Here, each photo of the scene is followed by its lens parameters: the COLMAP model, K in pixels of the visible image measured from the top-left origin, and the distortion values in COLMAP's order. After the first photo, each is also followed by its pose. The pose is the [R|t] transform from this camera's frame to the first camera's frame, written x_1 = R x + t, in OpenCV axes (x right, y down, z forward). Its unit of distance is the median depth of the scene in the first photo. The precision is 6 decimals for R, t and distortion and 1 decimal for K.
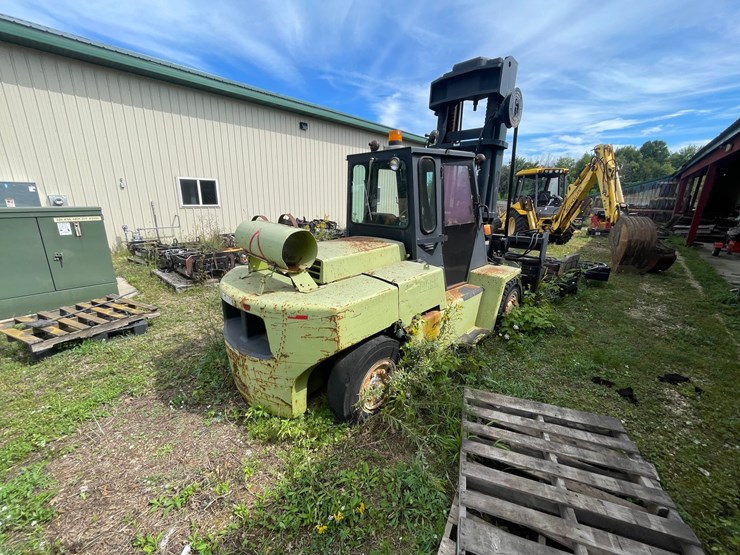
lens RADIAL K [[300.5, 0, 366.9], [0, 300.5, 279.1], [0, 0, 1]] dist [-0.001418, -0.000570]
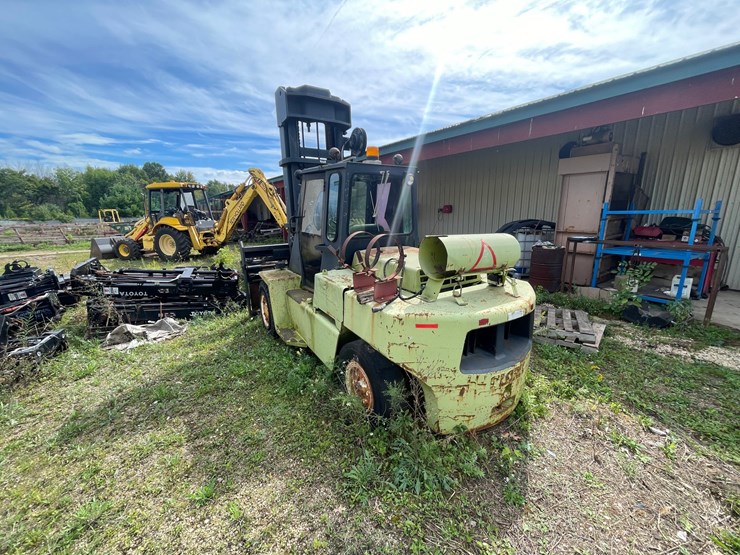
lens RADIAL K [[300.5, 0, 366.9], [0, 300.5, 279.1], [0, 0, 1]] dist [-0.001418, -0.000570]
pose [[0.222627, -0.229234, 0.947570, -0.422244], [0.276054, 0.947006, 0.164240, -0.094452], [-0.935004, 0.225016, 0.274110, 0.343361]]
